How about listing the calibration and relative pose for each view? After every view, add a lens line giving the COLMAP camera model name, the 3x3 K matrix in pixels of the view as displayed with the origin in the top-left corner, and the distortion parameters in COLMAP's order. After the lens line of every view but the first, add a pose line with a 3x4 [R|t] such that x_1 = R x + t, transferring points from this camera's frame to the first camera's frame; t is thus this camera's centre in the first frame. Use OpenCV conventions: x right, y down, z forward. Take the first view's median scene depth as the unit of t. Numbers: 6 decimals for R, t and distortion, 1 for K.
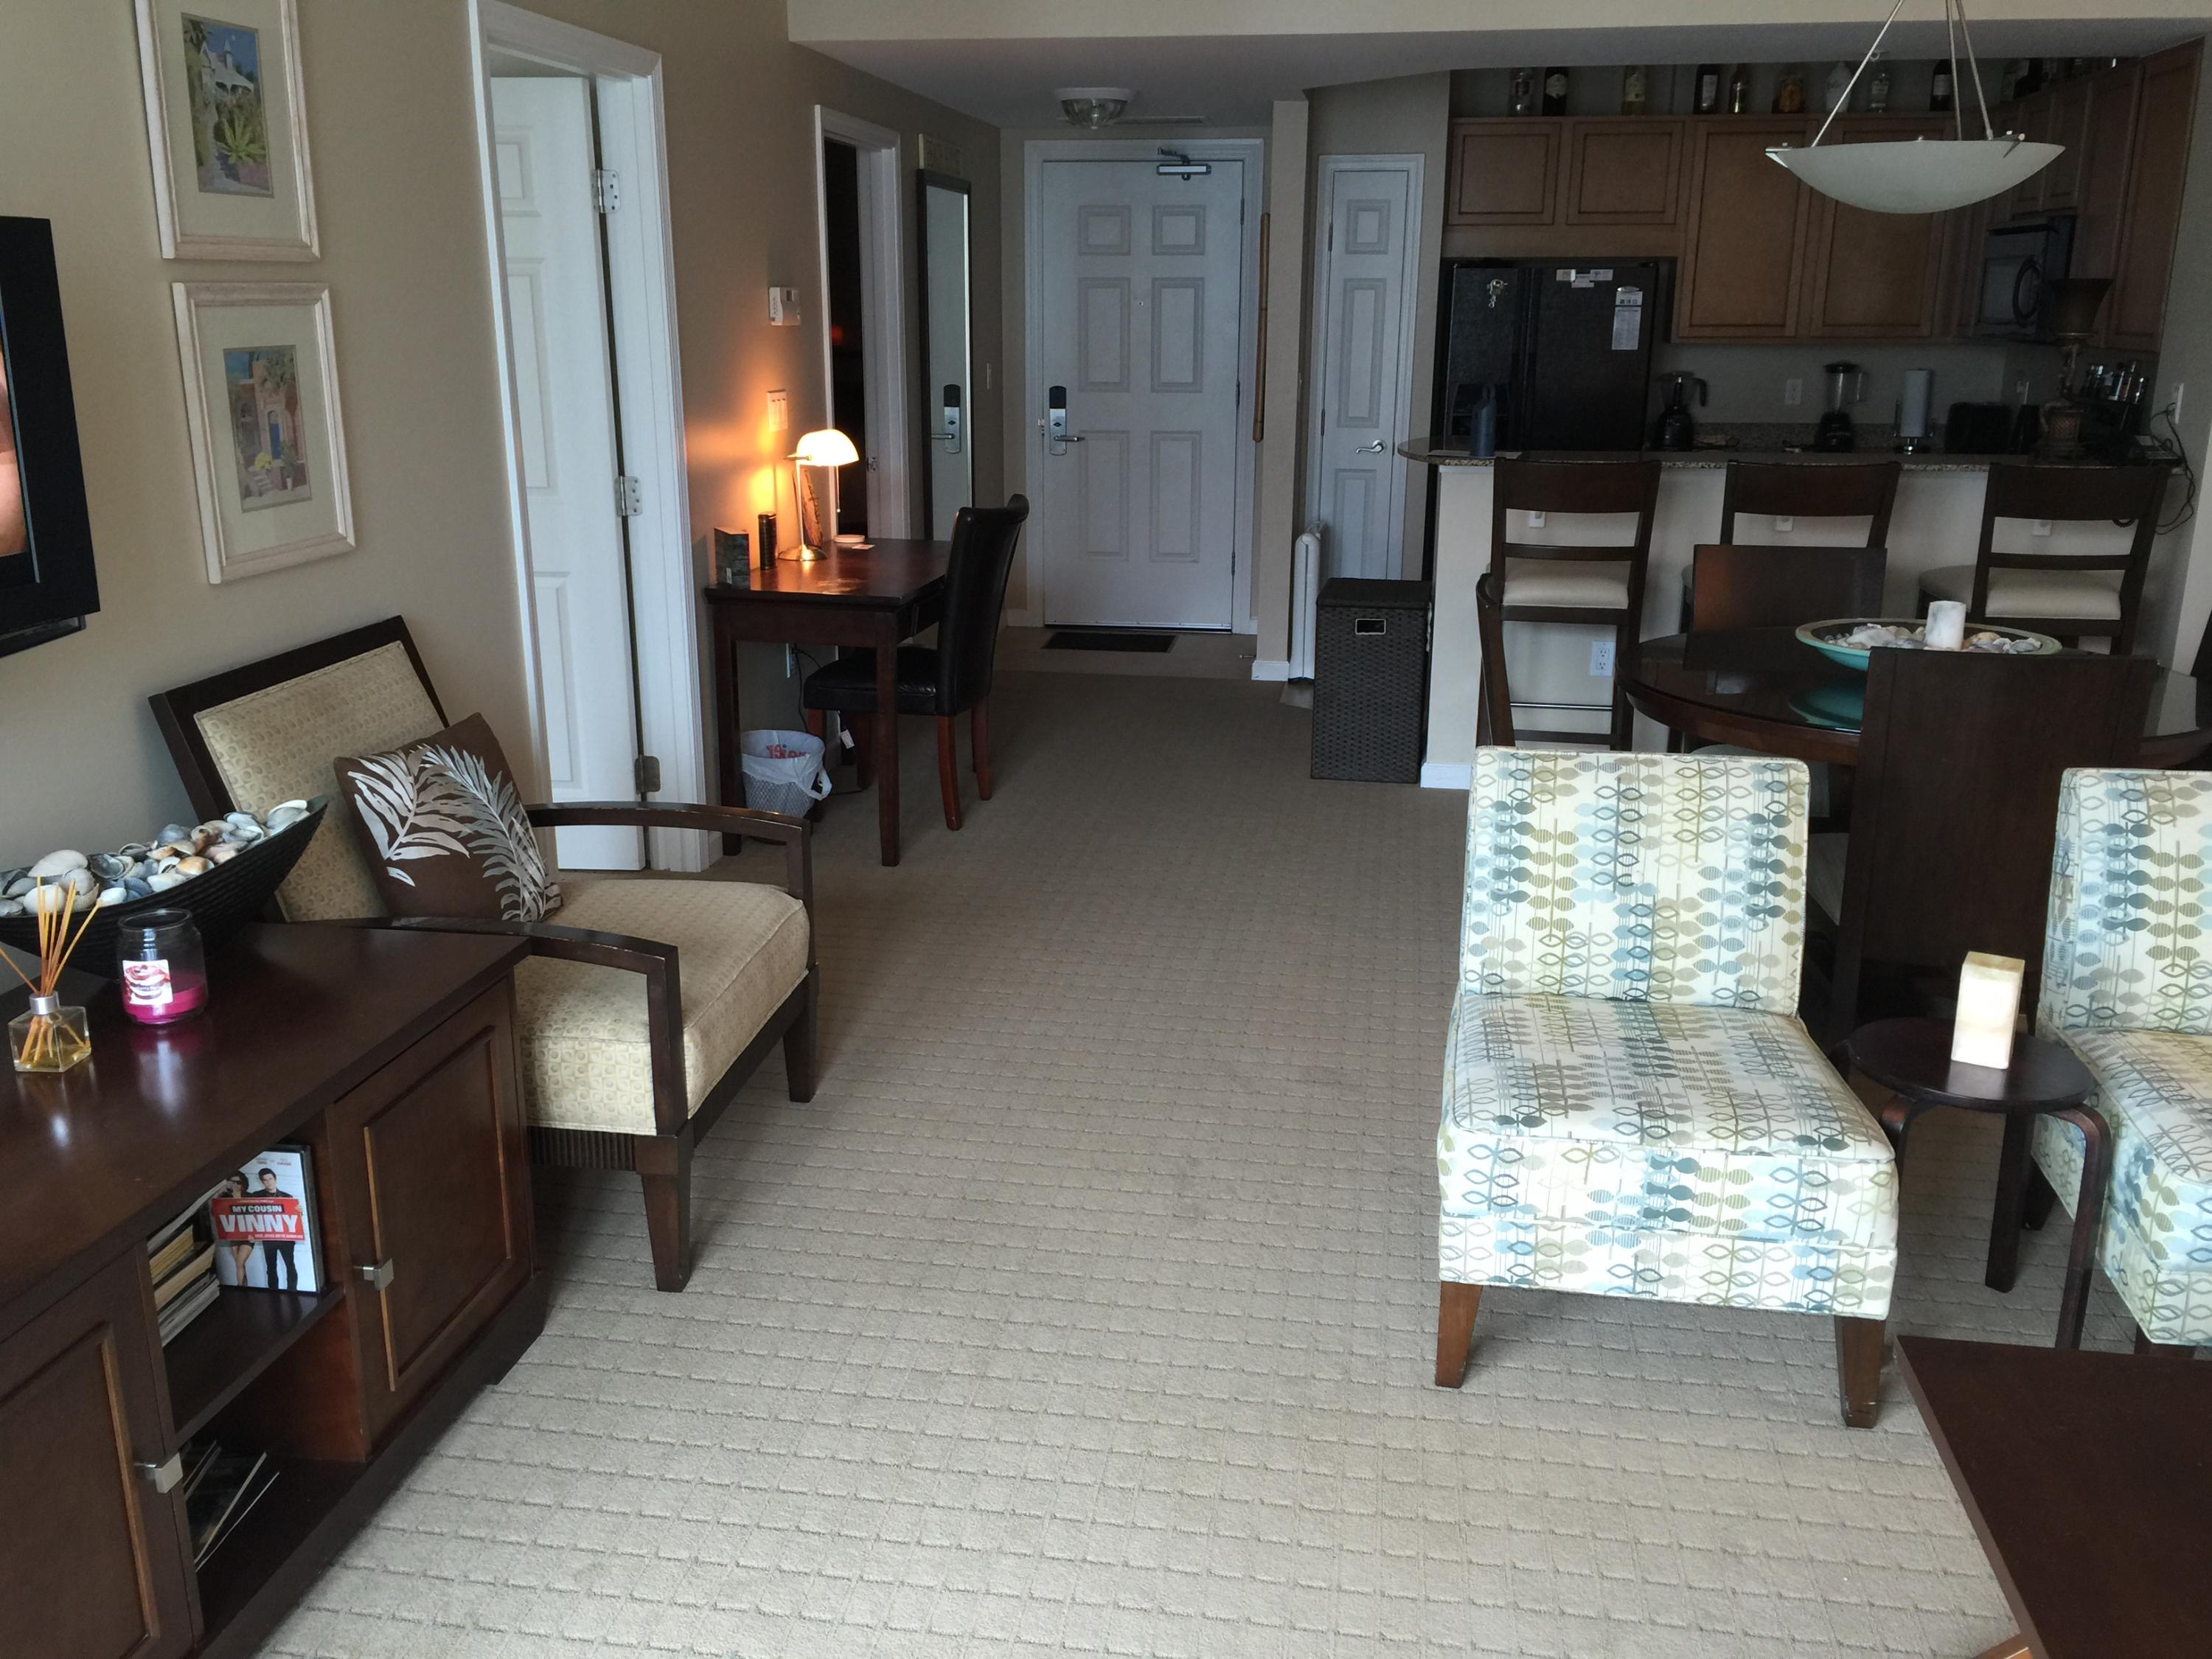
lens RADIAL K [[1881.7, 0, 1102.2], [0, 1881.7, 827.0], [0, 0, 1]] dist [0.005791, -0.007629]
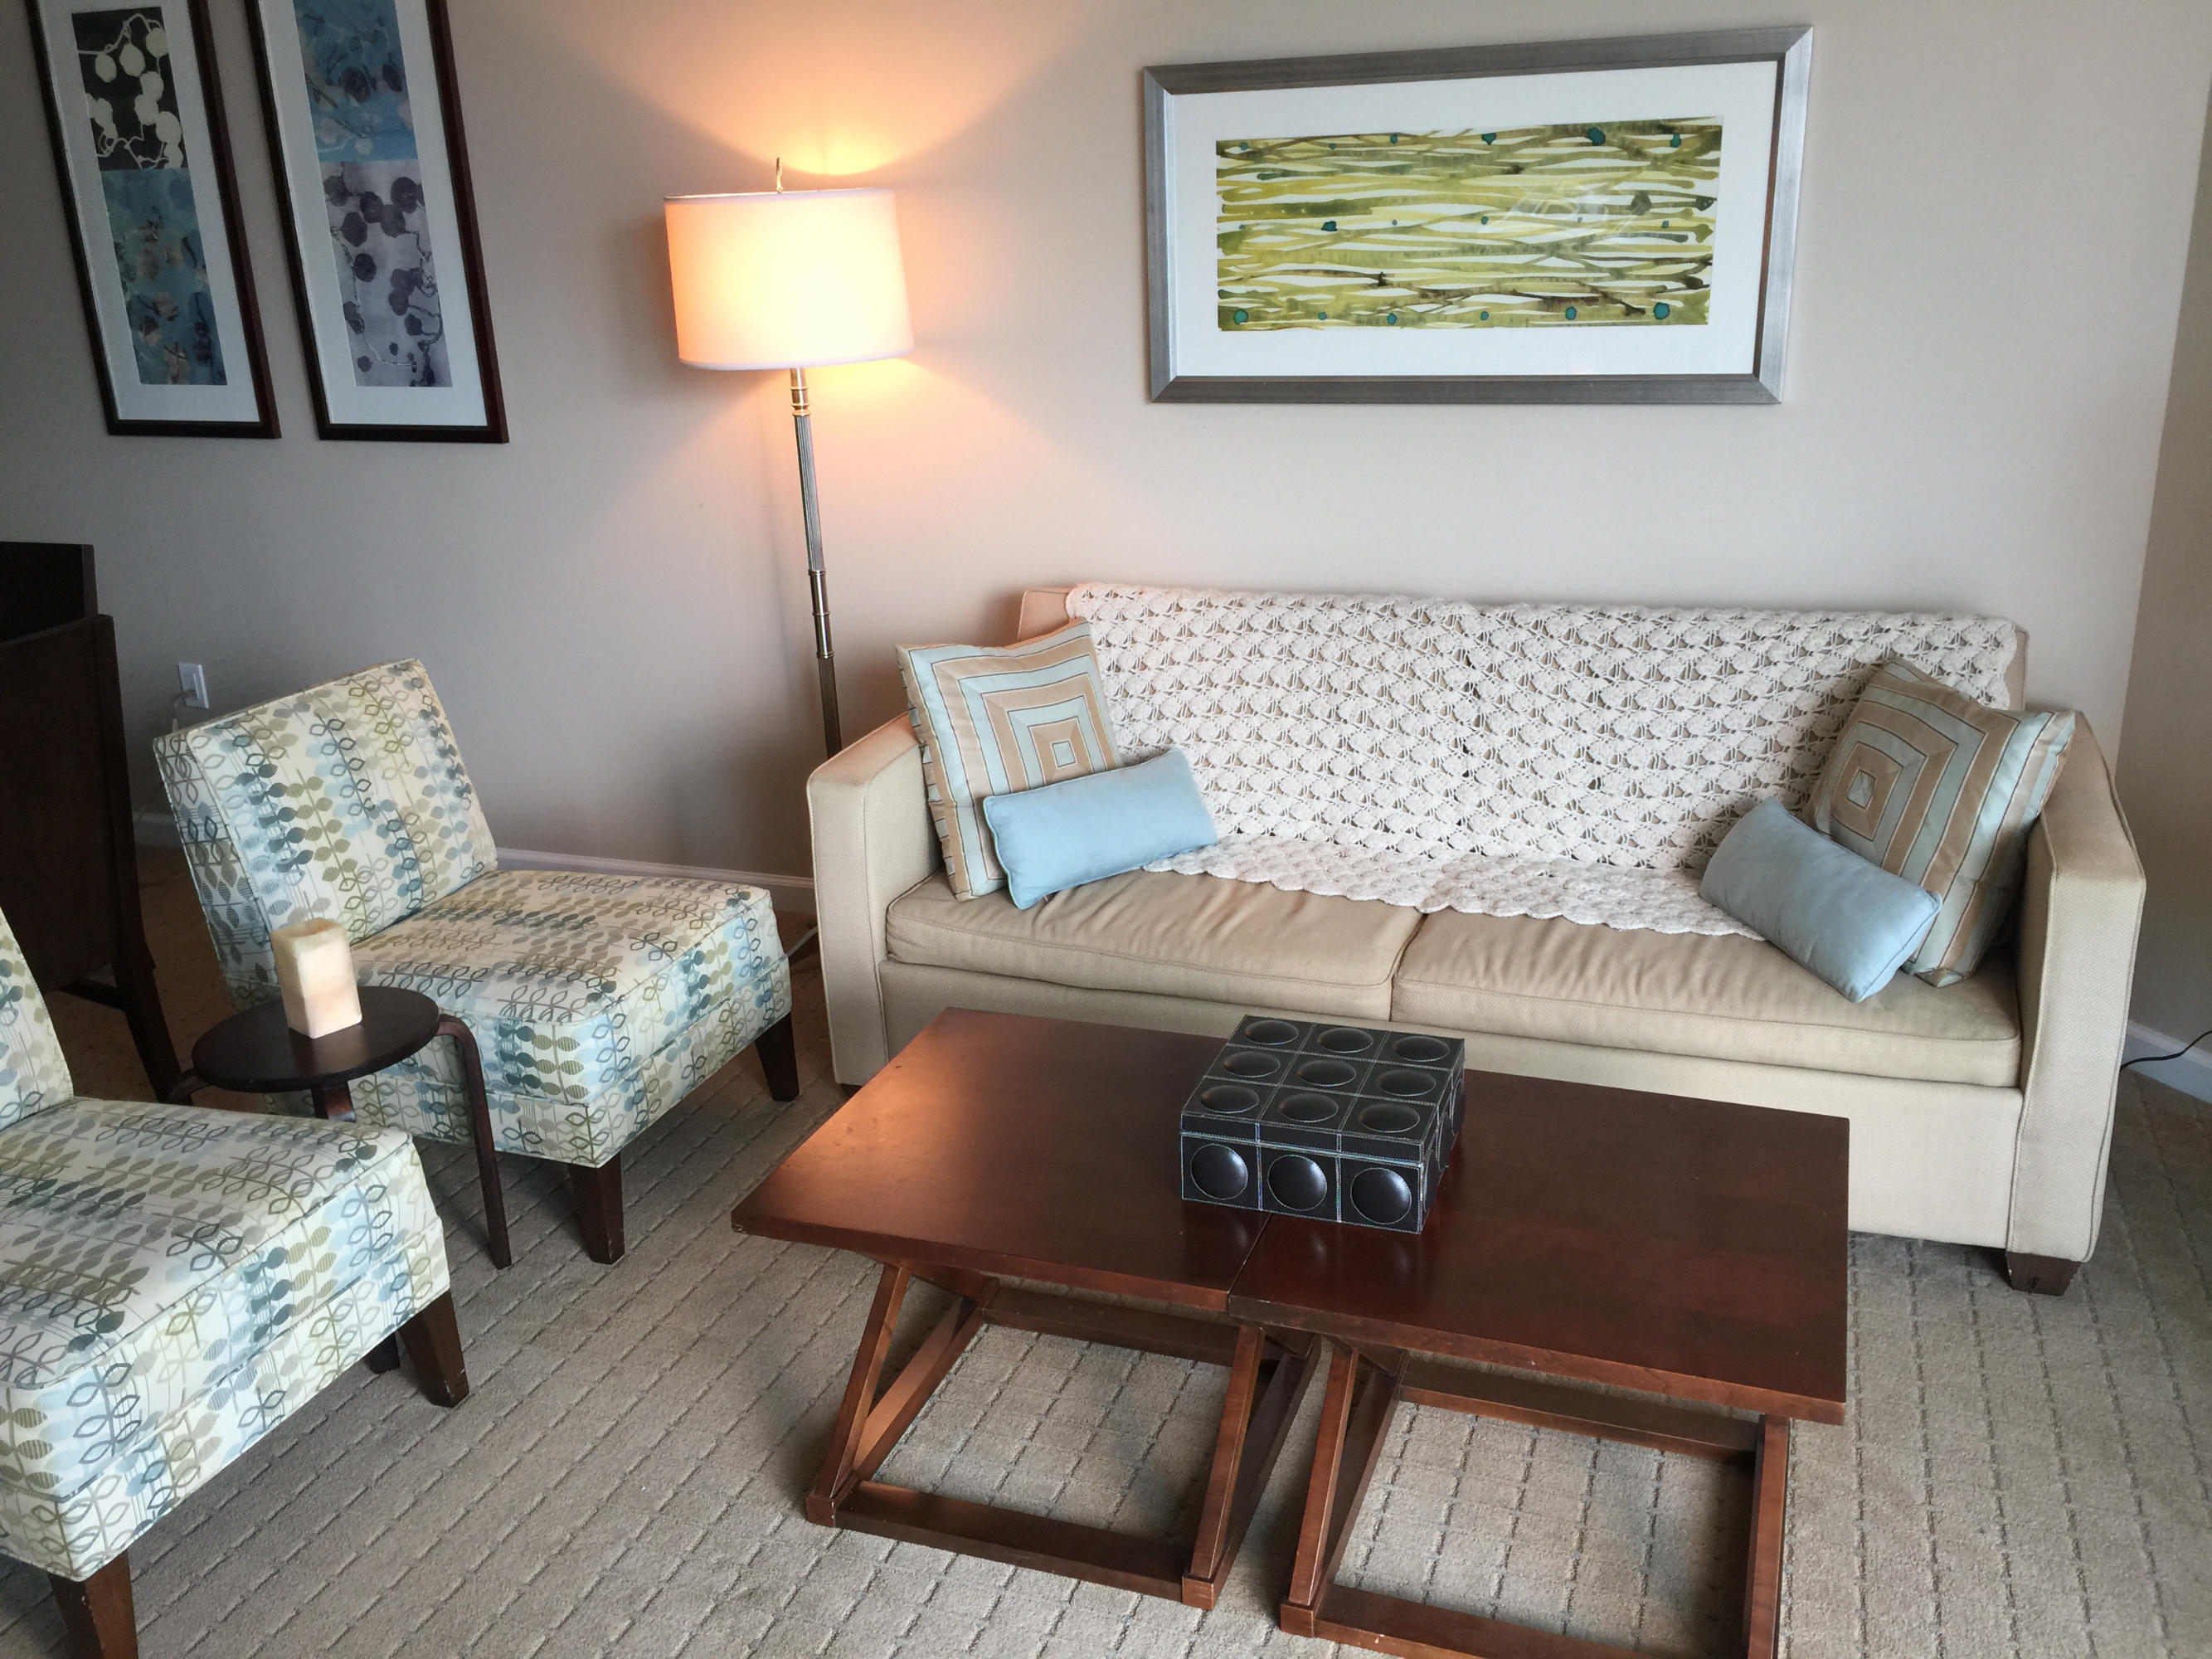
lens RADIAL K [[1881.8, 0, 1106.4], [0, 1881.8, 828.5], [0, 0, 1]] dist [0.005791, -0.007629]
pose [[0.178369, -0.321385, 0.929998, -0.356933], [0.295345, 0.919060, 0.260959, -0.112907], [-0.938592, 0.228123, 0.258852, 0.364309]]
